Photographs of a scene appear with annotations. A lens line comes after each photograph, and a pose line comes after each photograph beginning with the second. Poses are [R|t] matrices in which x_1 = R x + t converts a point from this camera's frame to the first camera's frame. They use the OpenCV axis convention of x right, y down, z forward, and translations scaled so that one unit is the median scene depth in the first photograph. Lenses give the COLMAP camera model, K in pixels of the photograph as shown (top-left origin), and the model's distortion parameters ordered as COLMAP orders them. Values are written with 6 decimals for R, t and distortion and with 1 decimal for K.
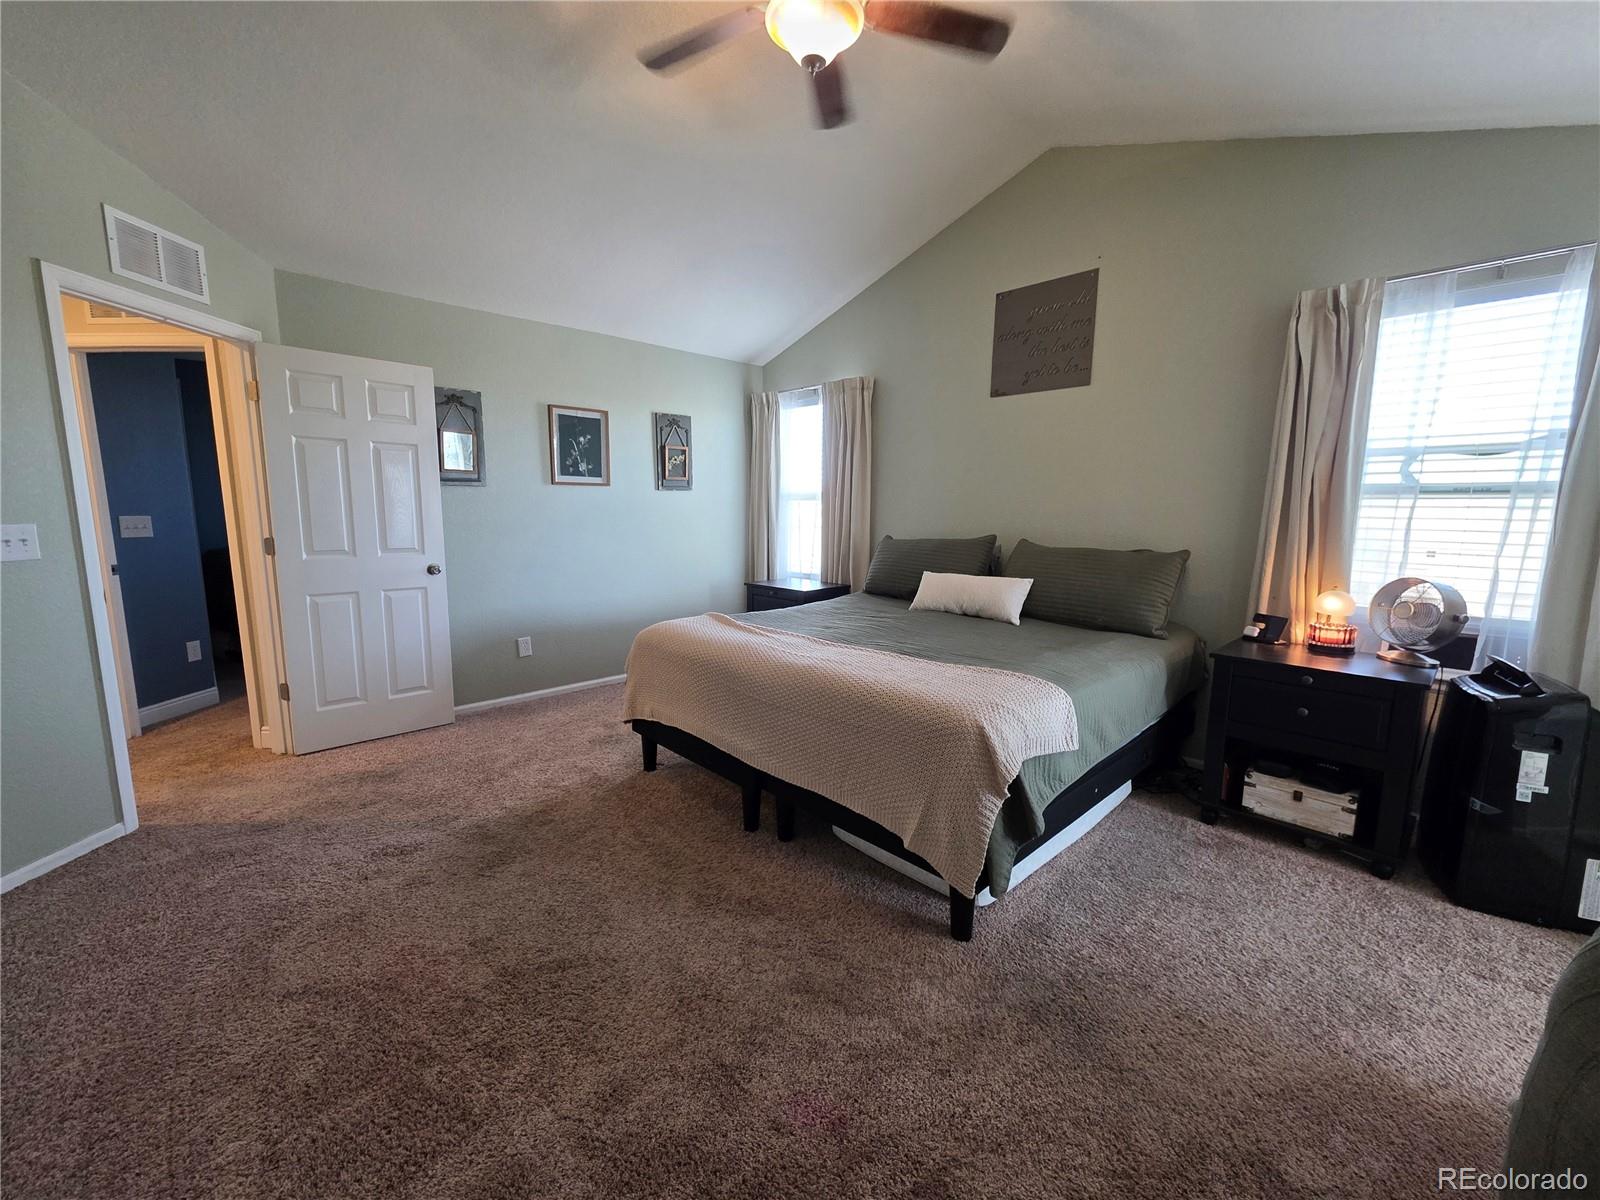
lens RADIAL K [[655.8, 0, 800.0], [0, 655.8, 600.0], [0, 0, 1]] dist [-0.010143, -0.000008]
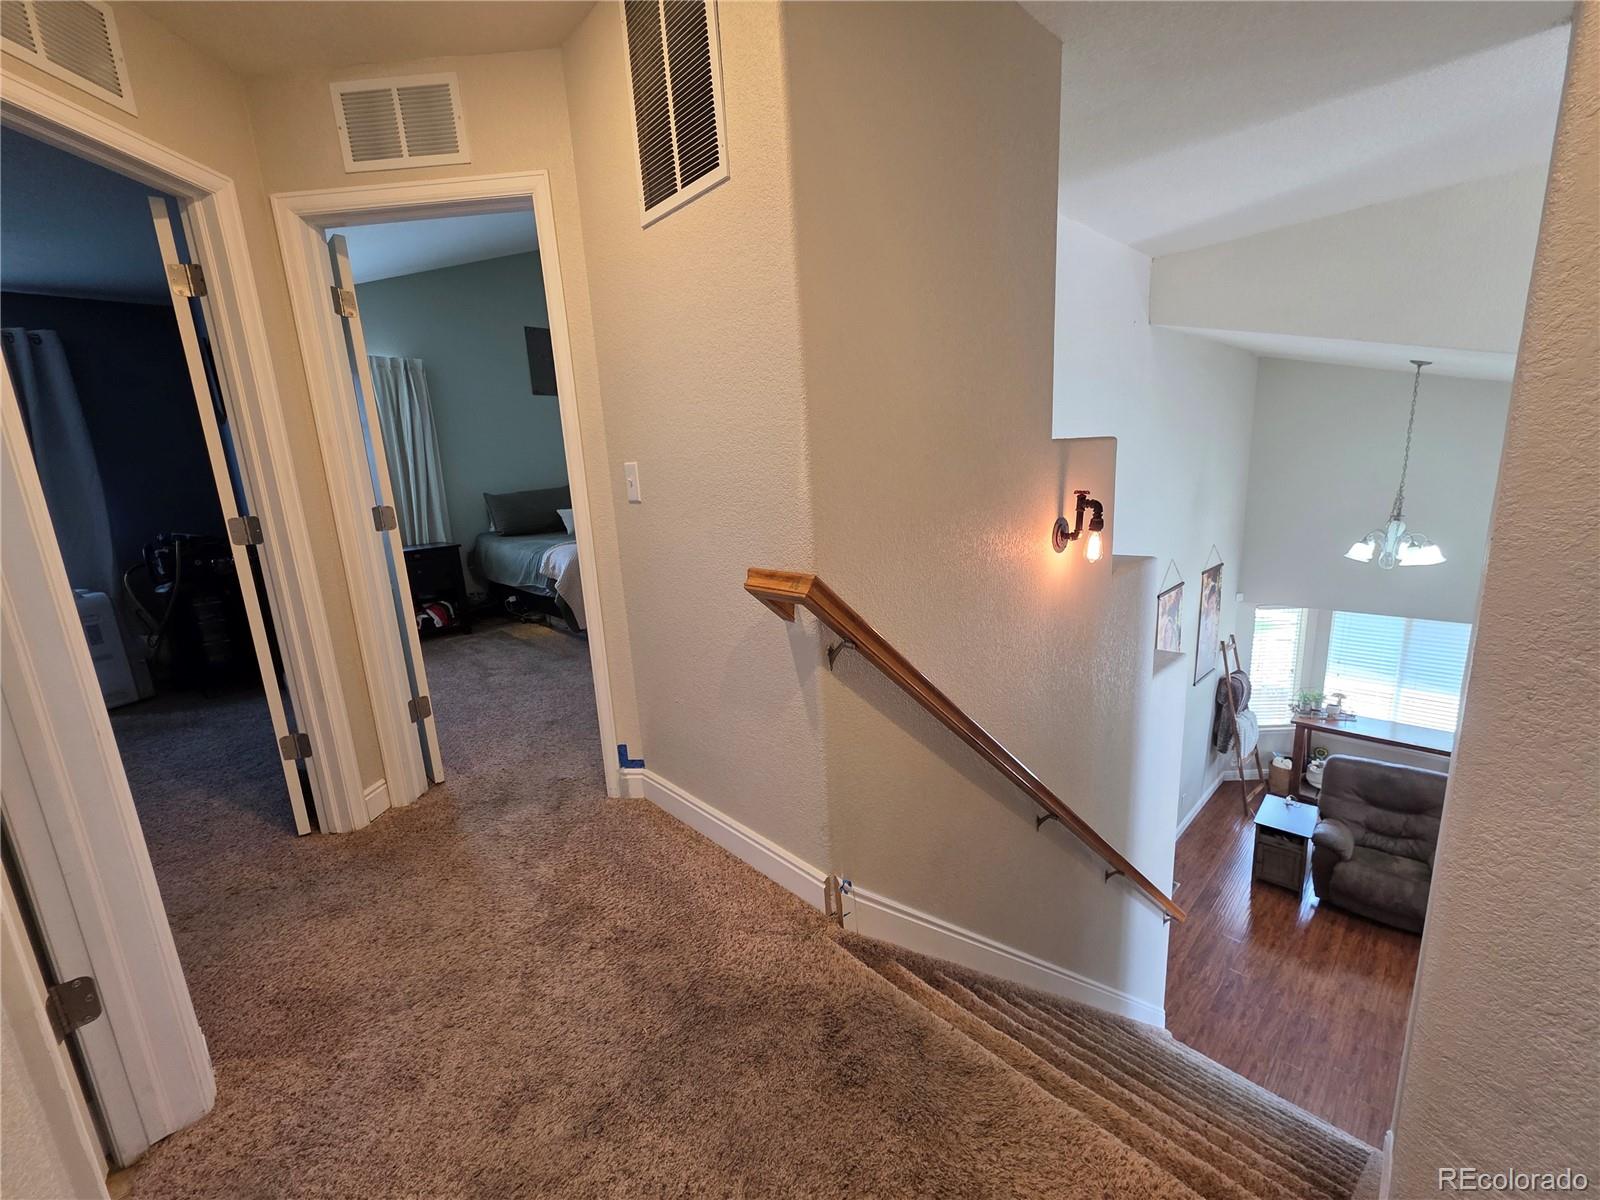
lens RADIAL K [[641.2, 0, 795.2], [0, 641.2, 596.9], [0, 0, 1]] dist [0.003072, -0.000037]
pose [[-0.007196, -0.211661, 0.977317, -1.467582], [0.192380, 0.958792, 0.209065, -0.059496], [-0.981294, 0.189521, 0.033820, 0.503907]]
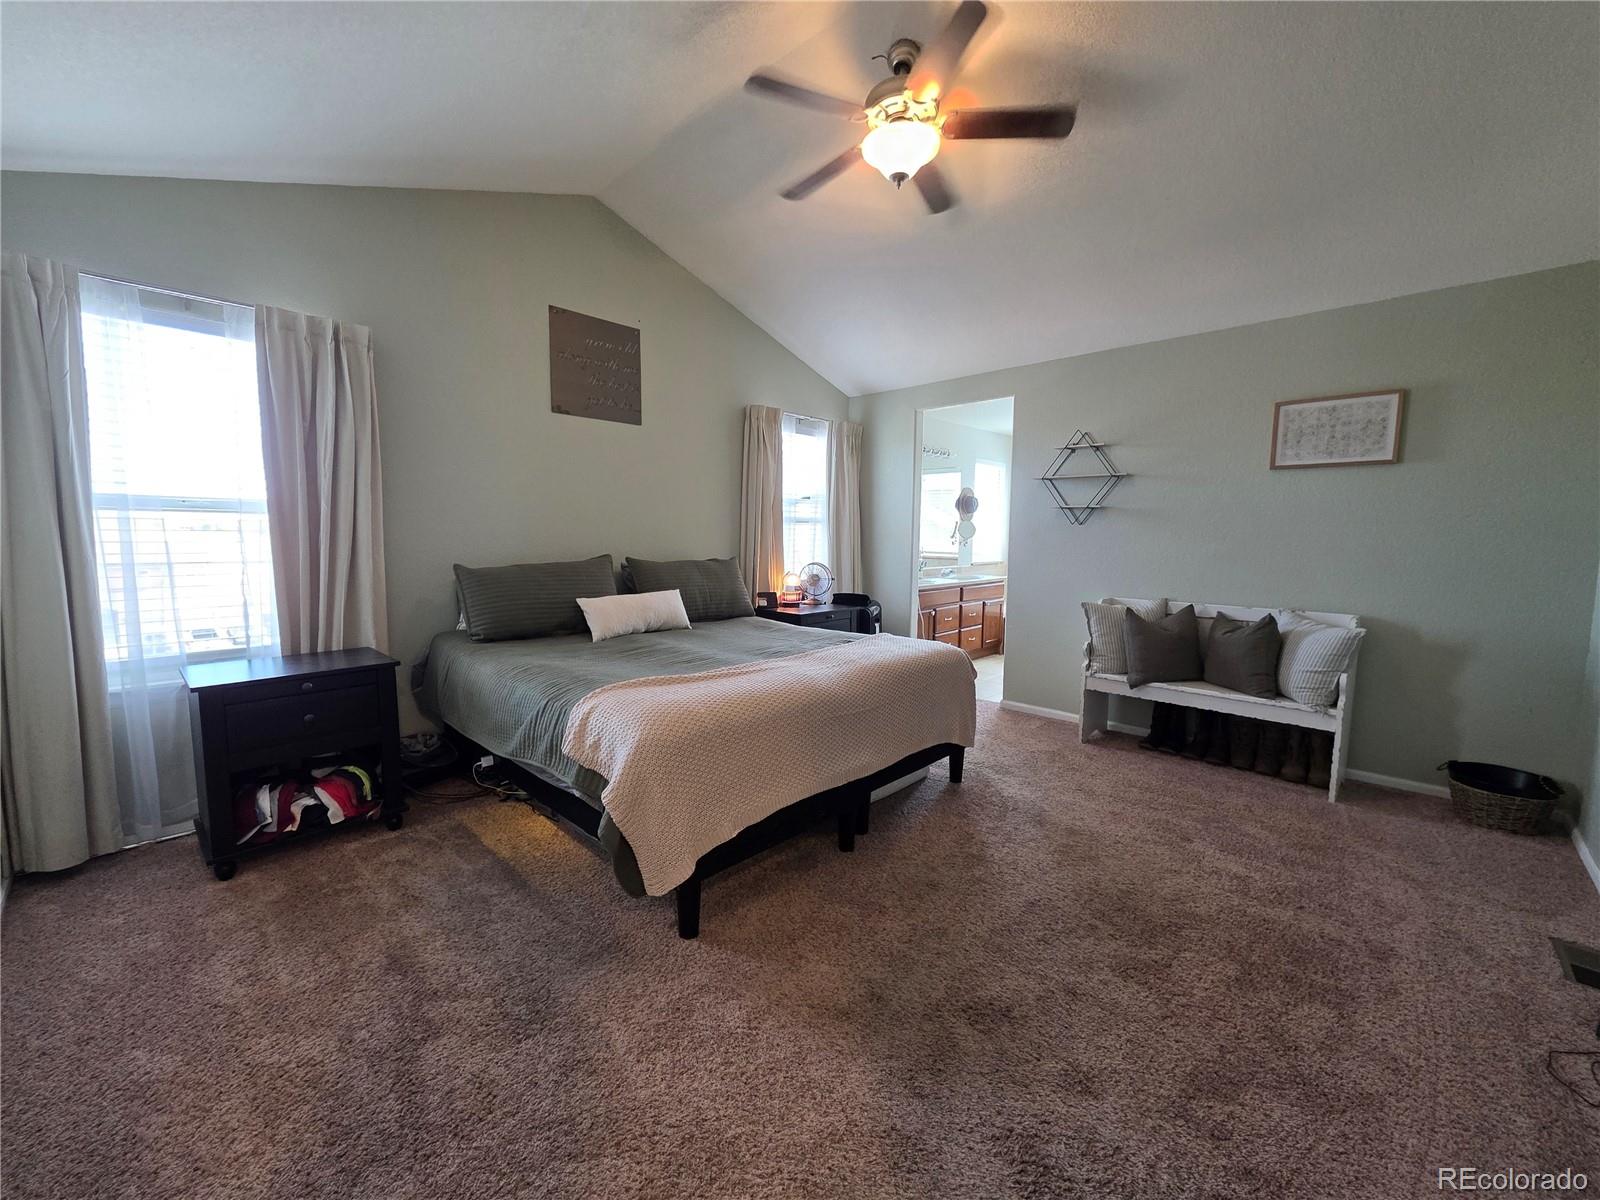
lens RADIAL K [[641.2, 0, 795.2], [0, 641.2, 596.9], [0, 0, 1]] dist [0.003072, -0.000037]
pose [[-0.056537, -0.107028, 0.992647, -0.786441], [0.128818, 0.985145, 0.113556, -0.120009], [-0.990055, 0.134291, -0.041910, 0.832931]]
